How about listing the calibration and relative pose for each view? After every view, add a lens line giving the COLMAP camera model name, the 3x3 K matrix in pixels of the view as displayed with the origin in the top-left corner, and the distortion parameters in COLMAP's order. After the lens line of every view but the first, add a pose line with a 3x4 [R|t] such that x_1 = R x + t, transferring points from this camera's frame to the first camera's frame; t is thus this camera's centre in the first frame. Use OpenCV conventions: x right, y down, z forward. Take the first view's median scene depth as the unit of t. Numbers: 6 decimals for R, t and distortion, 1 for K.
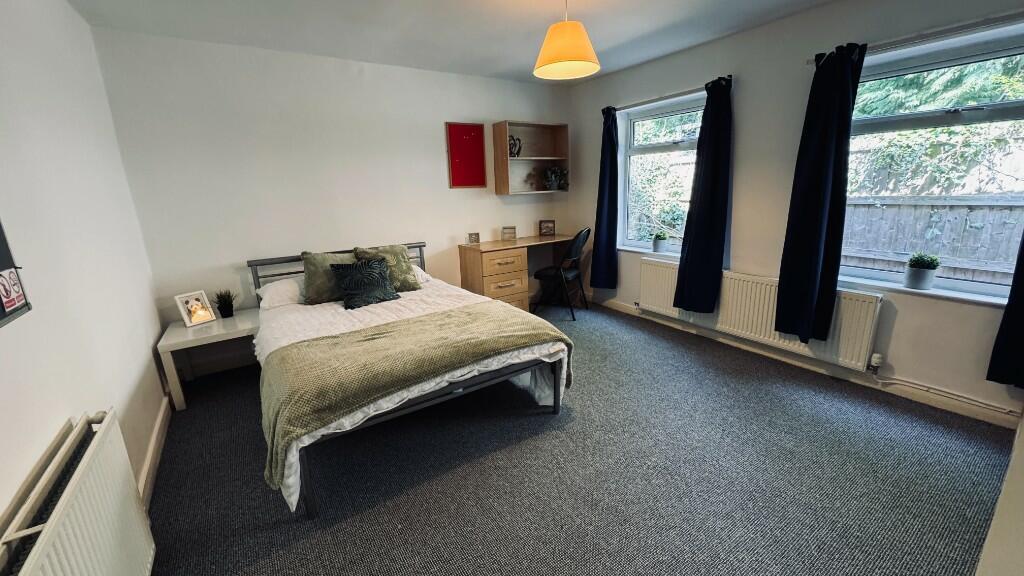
lens RADIAL K [[405.2, 0, 507.4], [0, 405.2, 283.8], [0, 0, 1]] dist [-0.002142, -0.000395]
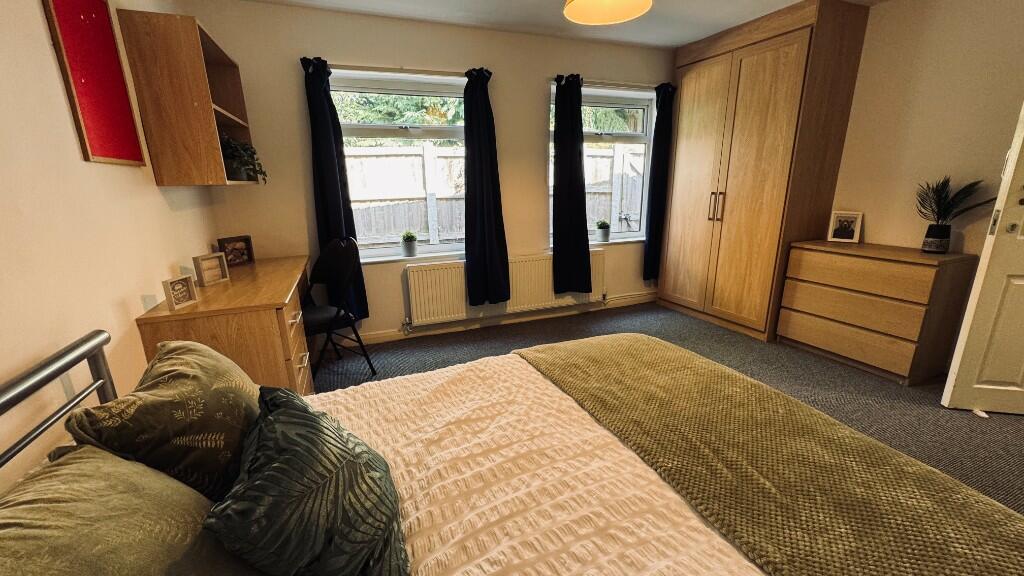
lens RADIAL K [[405.2, 0, 511.5], [0, 405.2, 291.7], [0, 0, 1]] dist [-0.002142, -0.000395]
pose [[0.201725, -0.226108, 0.952986, -0.521063], [0.238924, 0.954955, 0.176001, -0.135774], [-0.949854, 0.192188, 0.246661, 0.762421]]
